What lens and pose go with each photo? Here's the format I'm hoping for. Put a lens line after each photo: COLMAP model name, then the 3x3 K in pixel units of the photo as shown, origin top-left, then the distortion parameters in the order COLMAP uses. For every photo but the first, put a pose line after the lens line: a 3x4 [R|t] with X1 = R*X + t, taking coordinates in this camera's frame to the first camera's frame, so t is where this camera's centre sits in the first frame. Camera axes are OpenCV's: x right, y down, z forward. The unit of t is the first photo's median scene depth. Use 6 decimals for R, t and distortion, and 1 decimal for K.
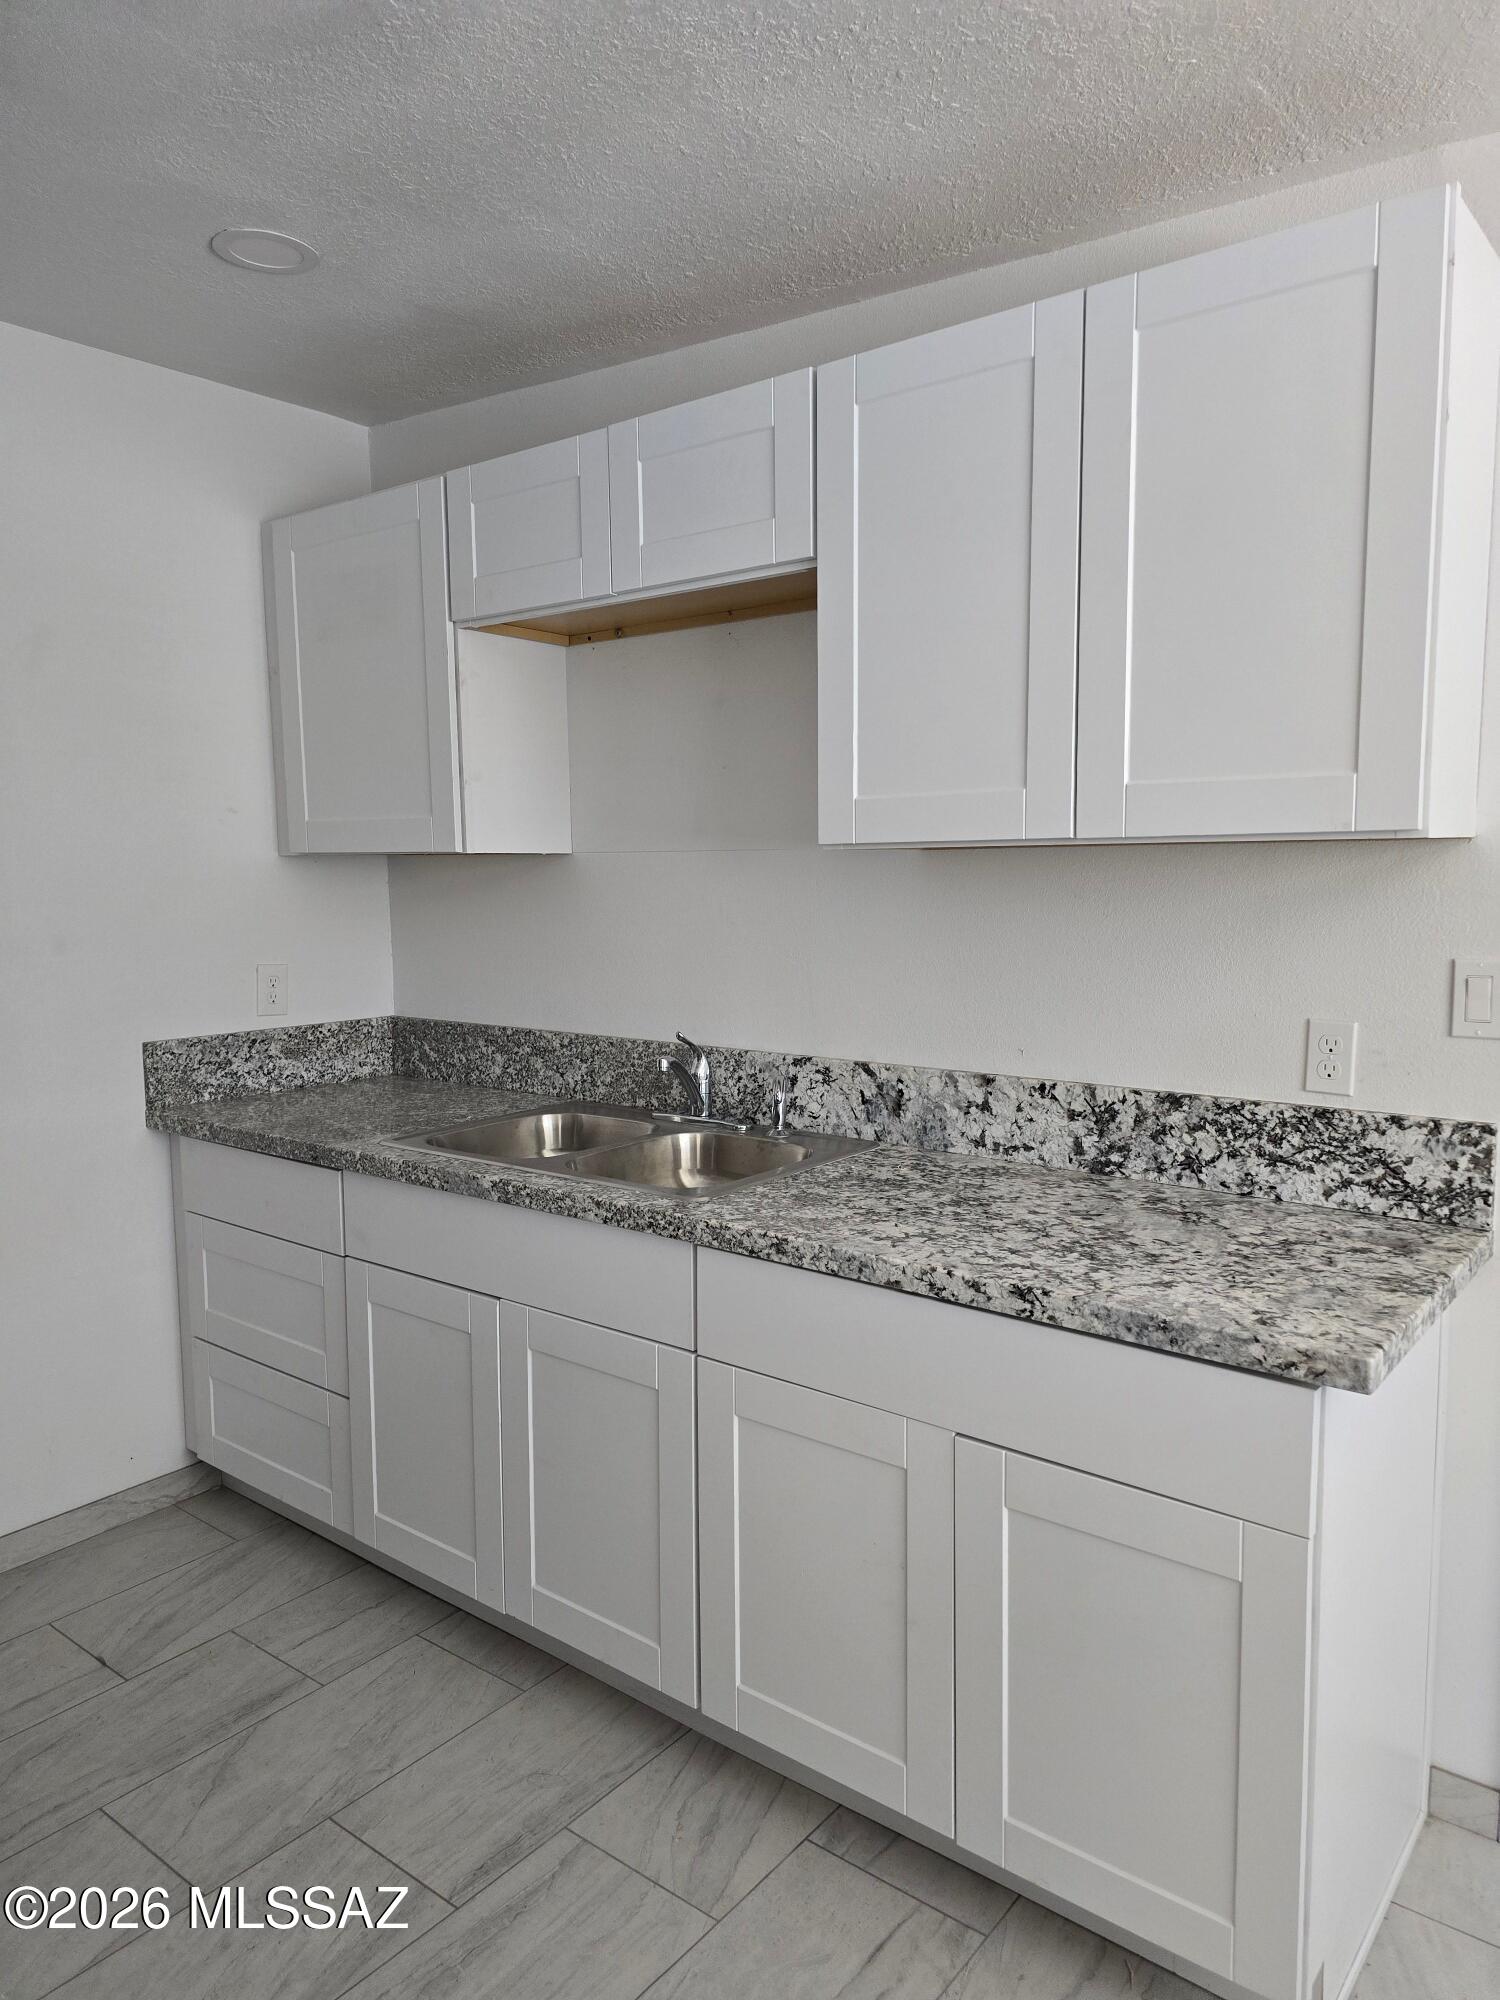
lens RADIAL K [[1342.2, 0, 744.8], [0, 1342.2, 1011.0], [0, 0, 1]] dist [0.061295, -0.052097]
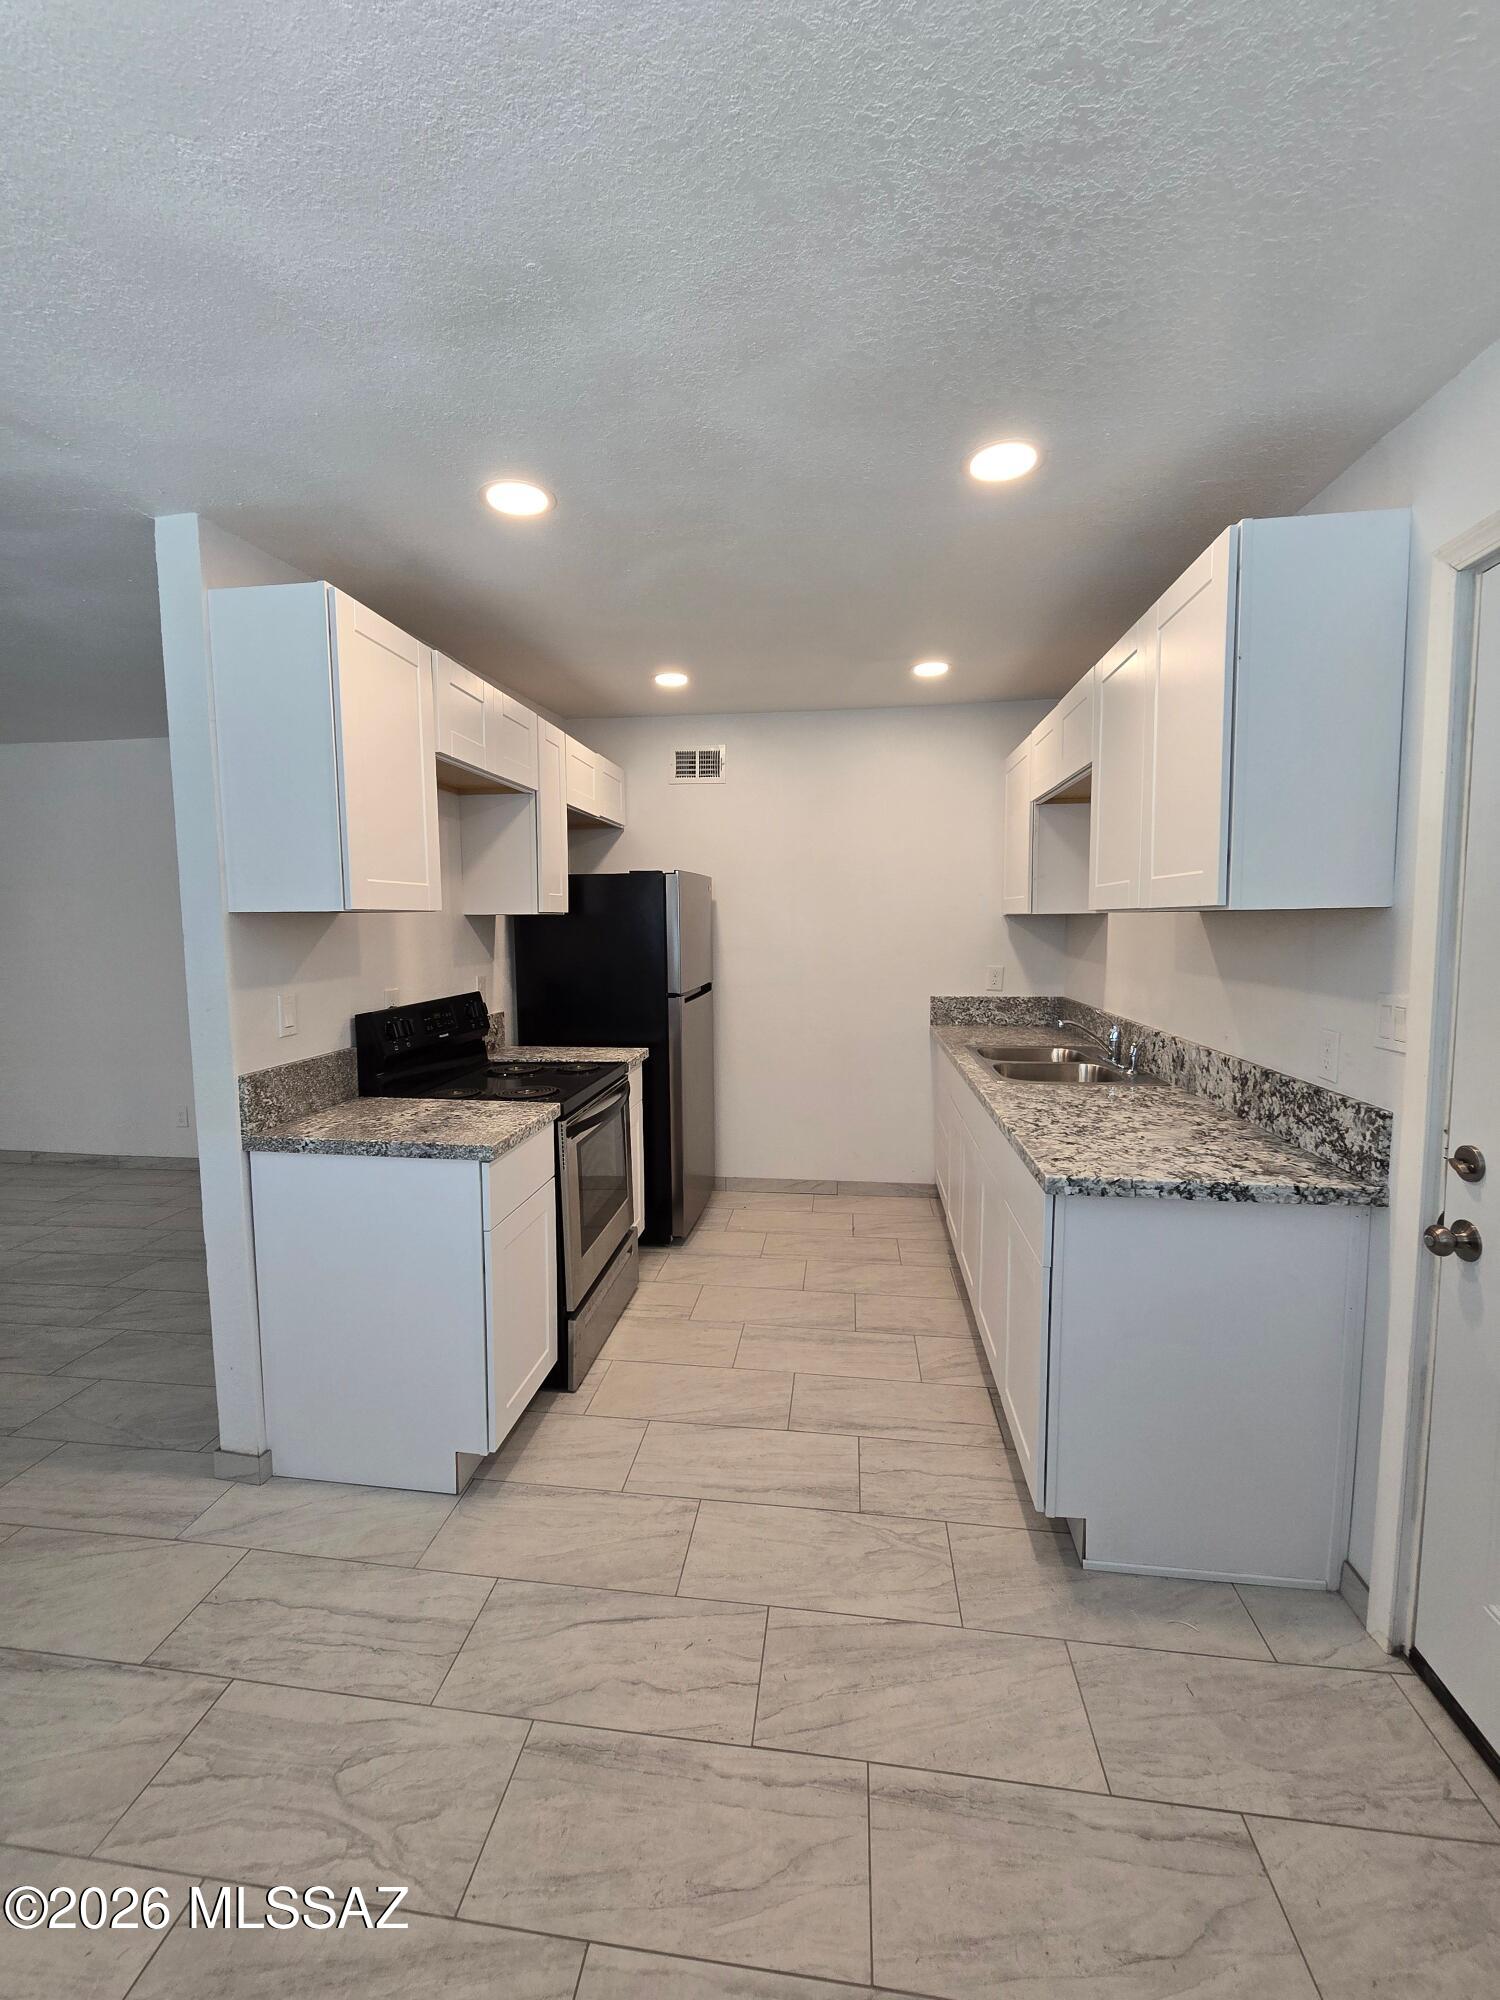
lens RADIAL K [[820.4, 0, 741.0], [0, 820.4, 993.1], [0, 0, 1]] dist [-0.006300, 0.002347]
pose [[0.512234, 0.079479, -0.855161, 0.792892], [-0.089139, 0.995251, 0.039106, -0.010276], [0.854208, 0.056197, 0.516886, -0.009431]]
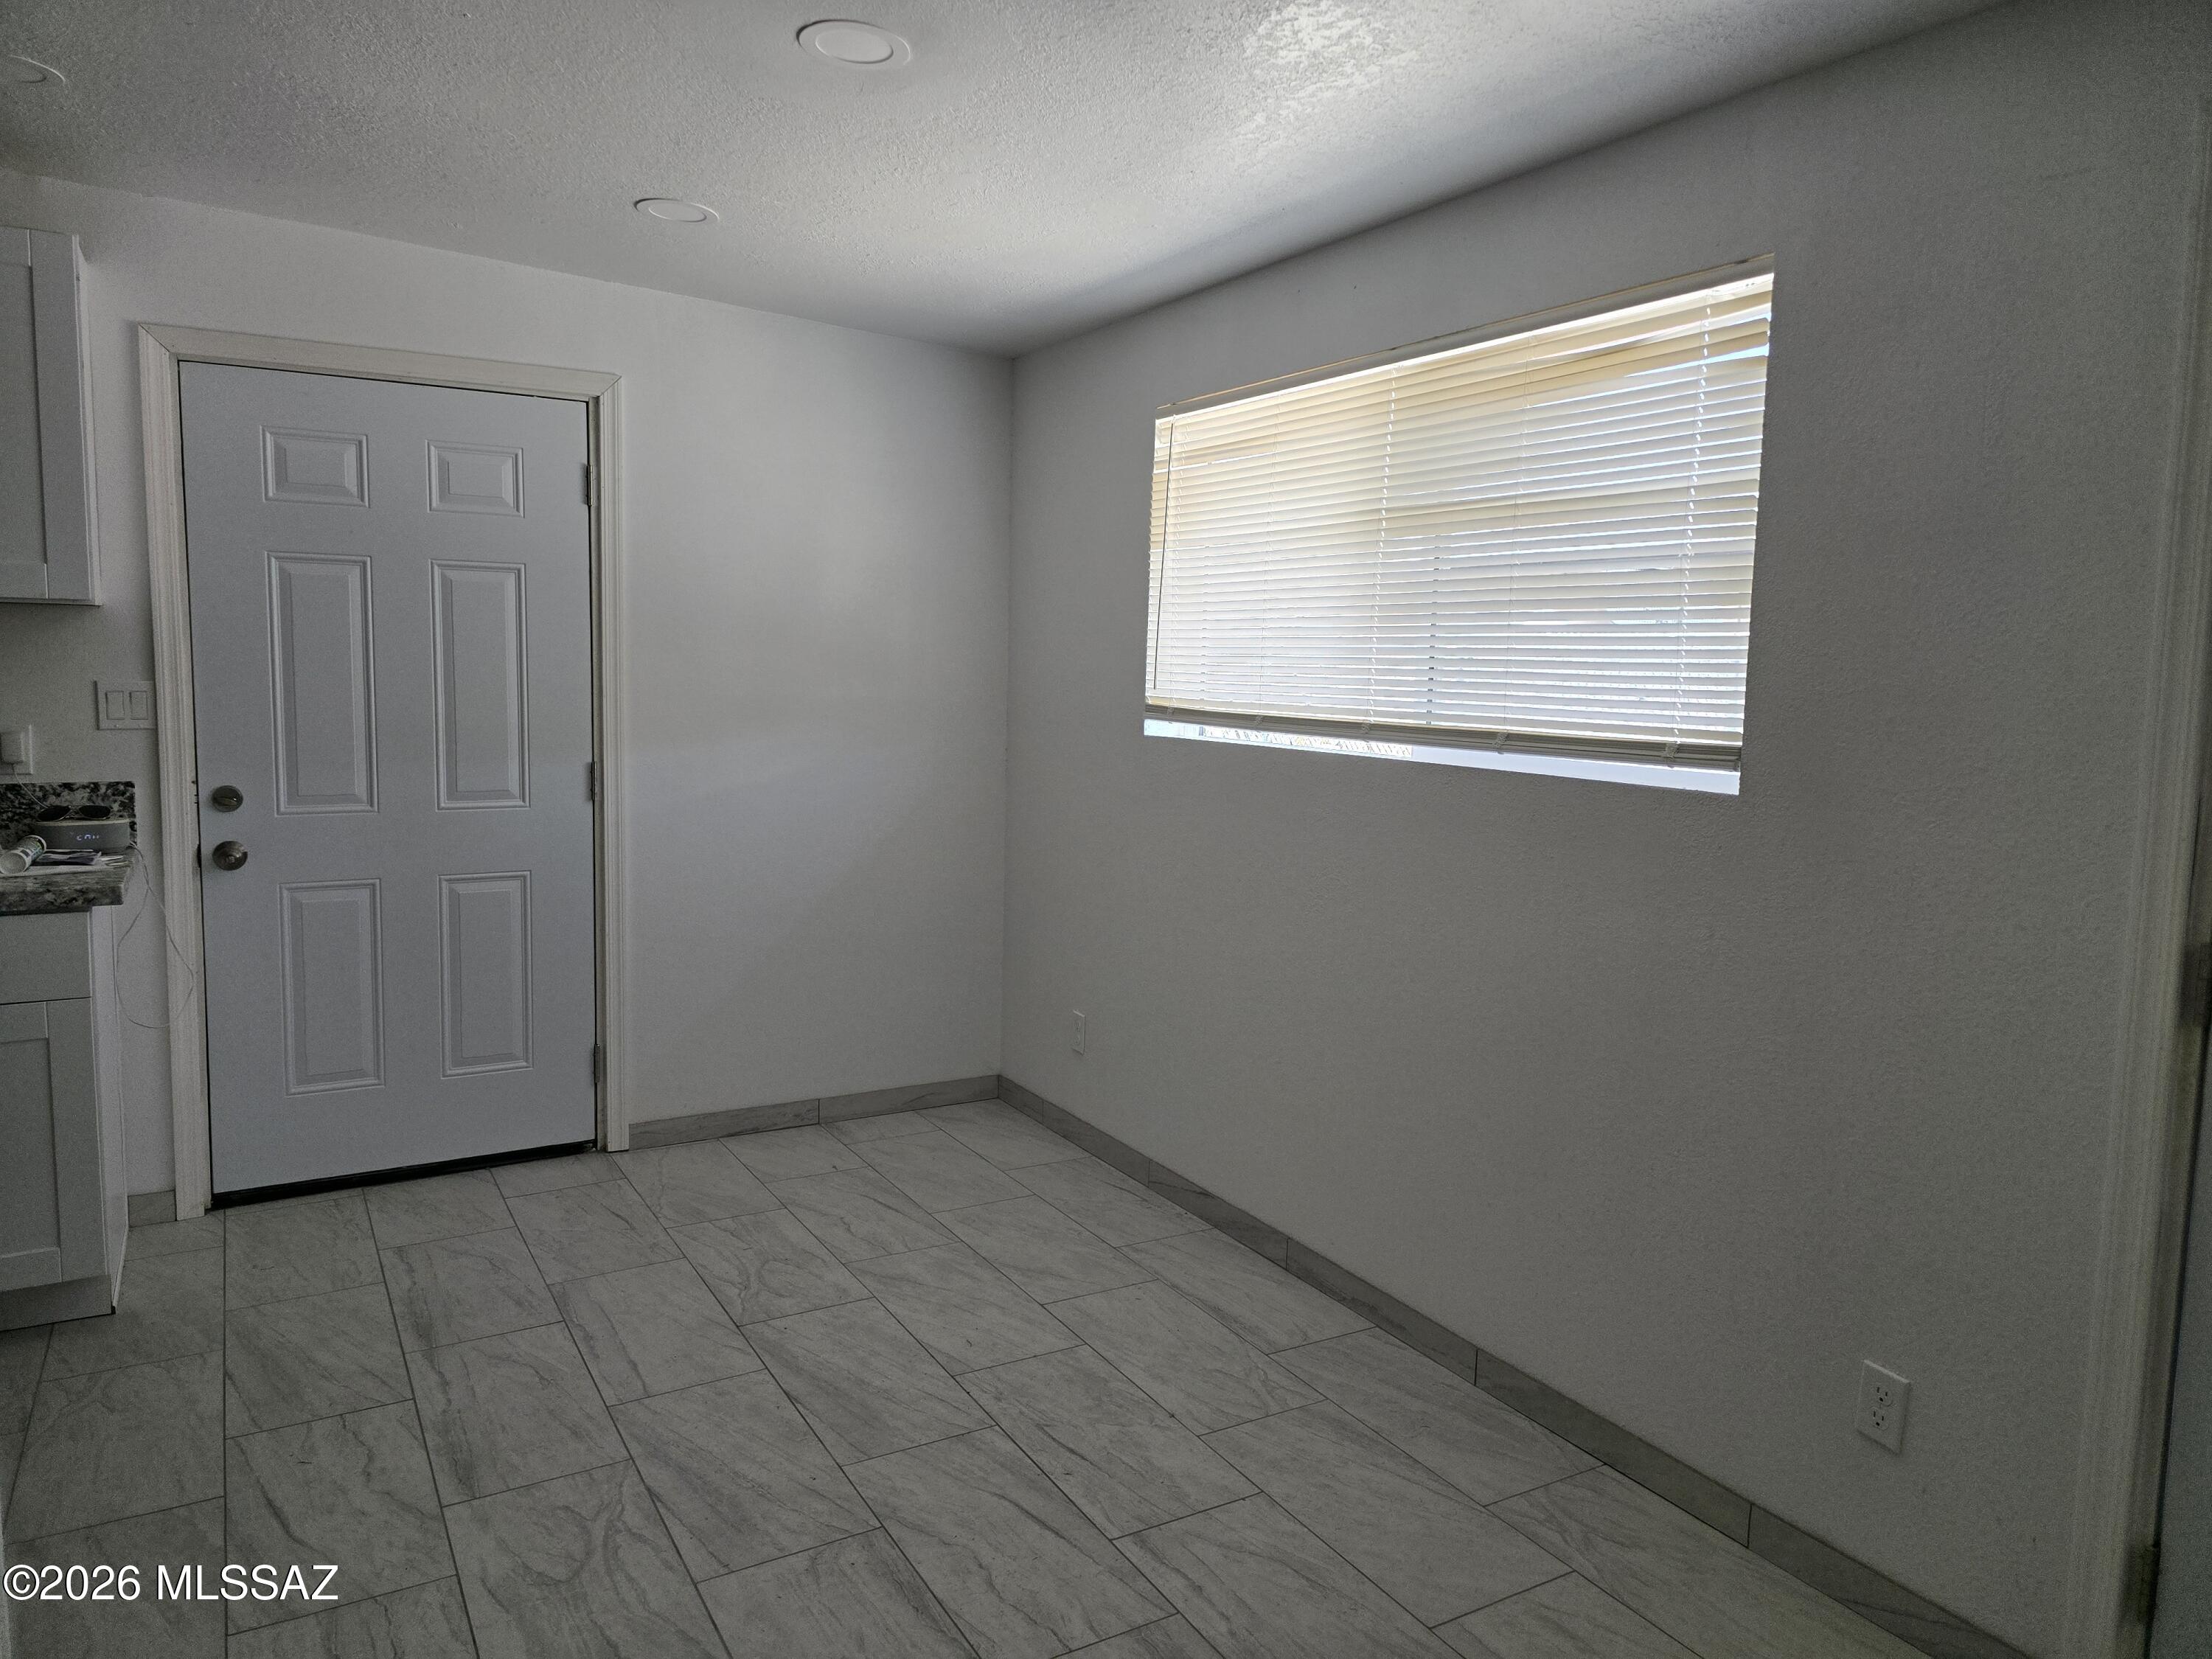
lens RADIAL K [[1484.9, 0, 1095.6], [0, 1484.9, 819.2], [0, 0, 1]] dist [0.055579, -0.051927]
pose [[0.365684, -0.083660, 0.926971, -0.614667], [0.076981, 0.995258, 0.059454, 0.094895], [-0.927550, 0.049618, 0.370391, -0.646584]]
